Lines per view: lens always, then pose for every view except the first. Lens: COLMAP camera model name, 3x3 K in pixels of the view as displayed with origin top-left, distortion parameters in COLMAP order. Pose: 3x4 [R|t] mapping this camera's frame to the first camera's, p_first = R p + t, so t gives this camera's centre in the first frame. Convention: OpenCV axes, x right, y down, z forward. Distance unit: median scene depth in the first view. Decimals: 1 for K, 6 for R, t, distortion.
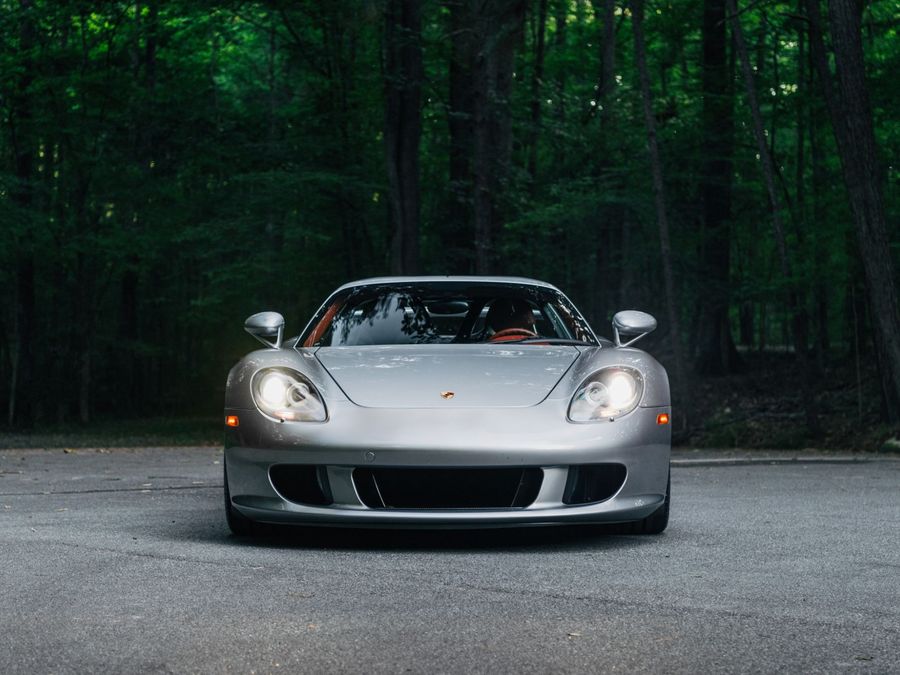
lens RADIAL K [[1463.0, 0, 450.0], [0, 1463.0, 337.5], [0, 0, 1]] dist [0.028607, -0.049290]
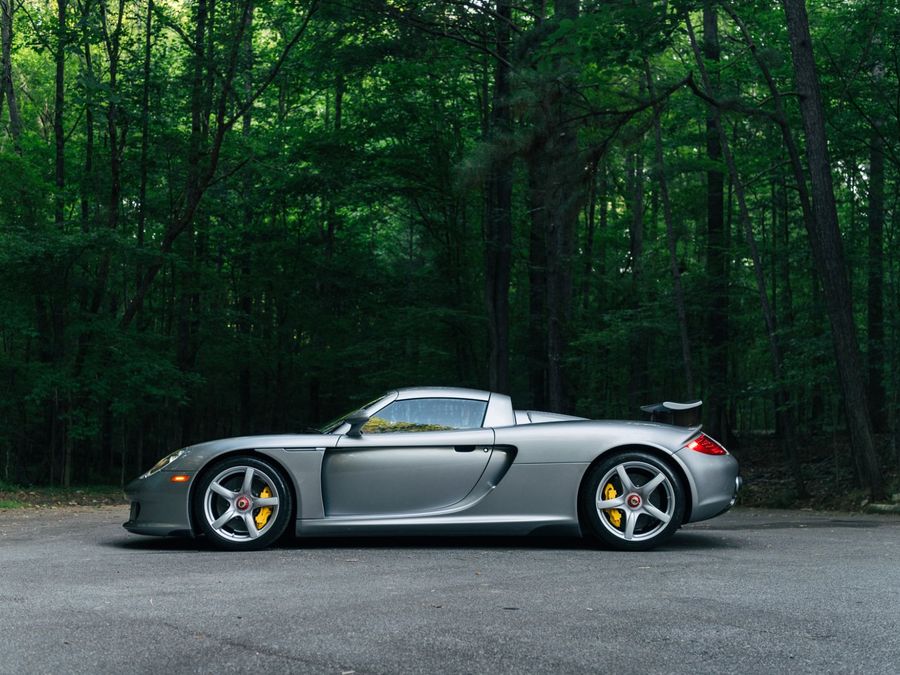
lens RADIAL K [[1463.0, 0, 450.0], [0, 1463.0, 337.5], [0, 0, 1]] dist [0.028607, -0.049290]
pose [[0.997485, 0.002103, -0.070841, 0.023134], [-0.006104, 0.998394, -0.056318, -0.002125], [0.070609, 0.056609, 0.995896, -0.441390]]
